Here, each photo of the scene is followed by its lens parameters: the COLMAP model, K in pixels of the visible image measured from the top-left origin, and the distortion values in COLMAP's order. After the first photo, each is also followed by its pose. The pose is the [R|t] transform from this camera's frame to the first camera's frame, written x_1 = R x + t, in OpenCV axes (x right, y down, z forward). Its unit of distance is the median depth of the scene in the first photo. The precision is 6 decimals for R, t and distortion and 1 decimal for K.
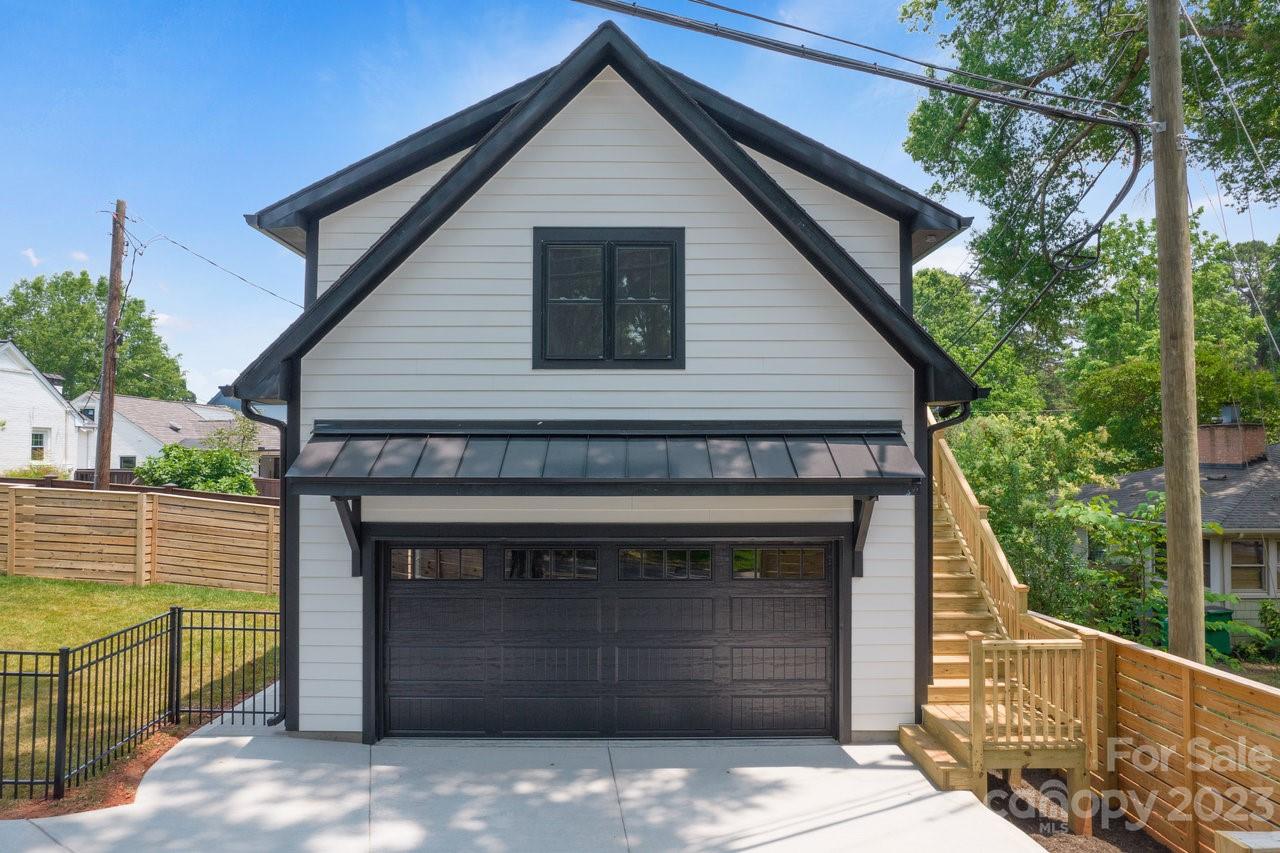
lens RADIAL K [[806.4, 0, 636.8], [0, 806.4, 424.4], [0, 0, 1]] dist [-0.021231, 0.006148]
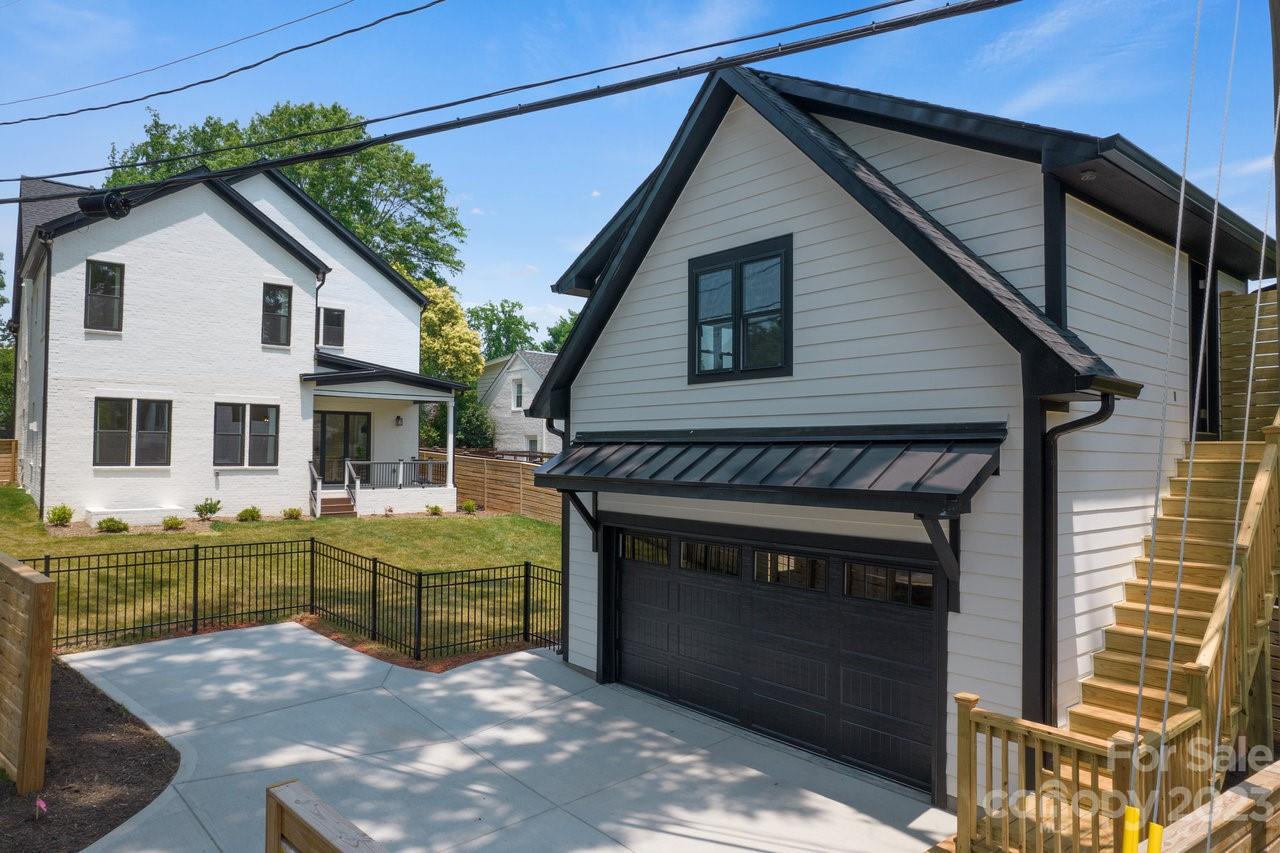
lens RADIAL K [[806.4, 0, 633.8], [0, 806.4, 428.9], [0, 0, 1]] dist [-0.021231, 0.006148]
pose [[0.643918, -0.016530, -0.764916, 0.690642], [0.017411, 0.999824, -0.006950, 0.000403], [0.764896, -0.008843, 0.644093, 0.211382]]
